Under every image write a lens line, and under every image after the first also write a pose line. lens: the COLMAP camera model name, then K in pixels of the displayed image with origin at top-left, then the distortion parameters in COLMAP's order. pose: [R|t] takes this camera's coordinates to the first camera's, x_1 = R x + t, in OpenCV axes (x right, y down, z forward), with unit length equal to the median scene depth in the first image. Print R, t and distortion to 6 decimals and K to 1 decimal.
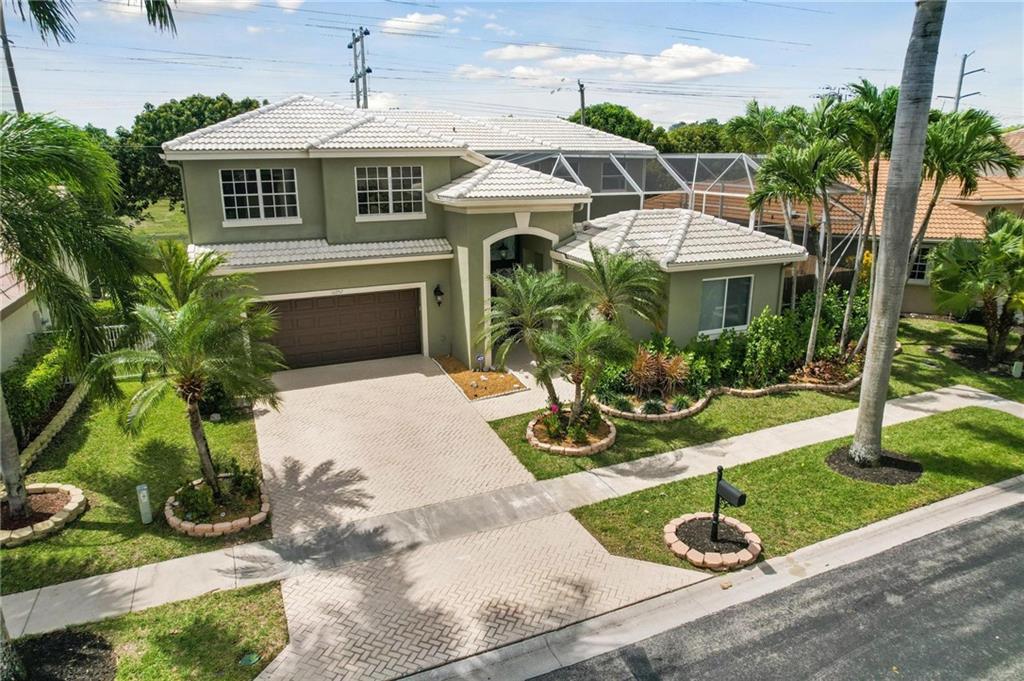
lens RADIAL K [[656.6, 0, 512.0], [0, 656.6, 340.5], [0, 0, 1]] dist [-0.062277, 0.051370]
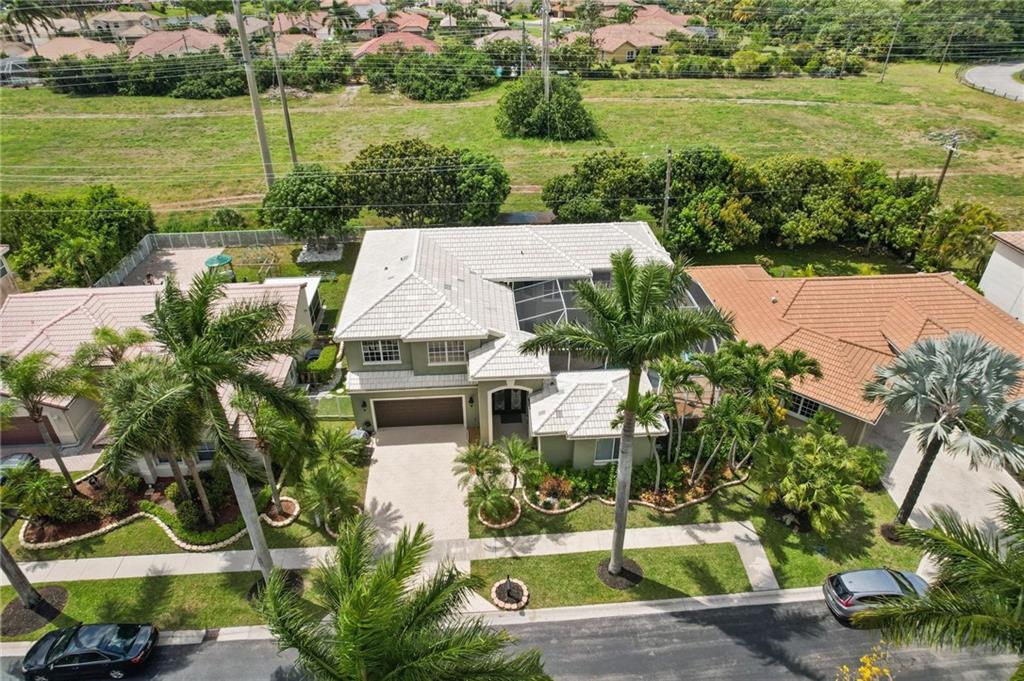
lens RADIAL K [[656.6, 0, 512.0], [0, 656.6, 340.5], [0, 0, 1]] dist [-0.062277, 0.051370]
pose [[0.939324, 0.179184, -0.292514, 0.687909], [-0.087341, 0.949554, 0.301195, -1.089446], [0.331727, -0.257371, 0.907589, -0.811744]]
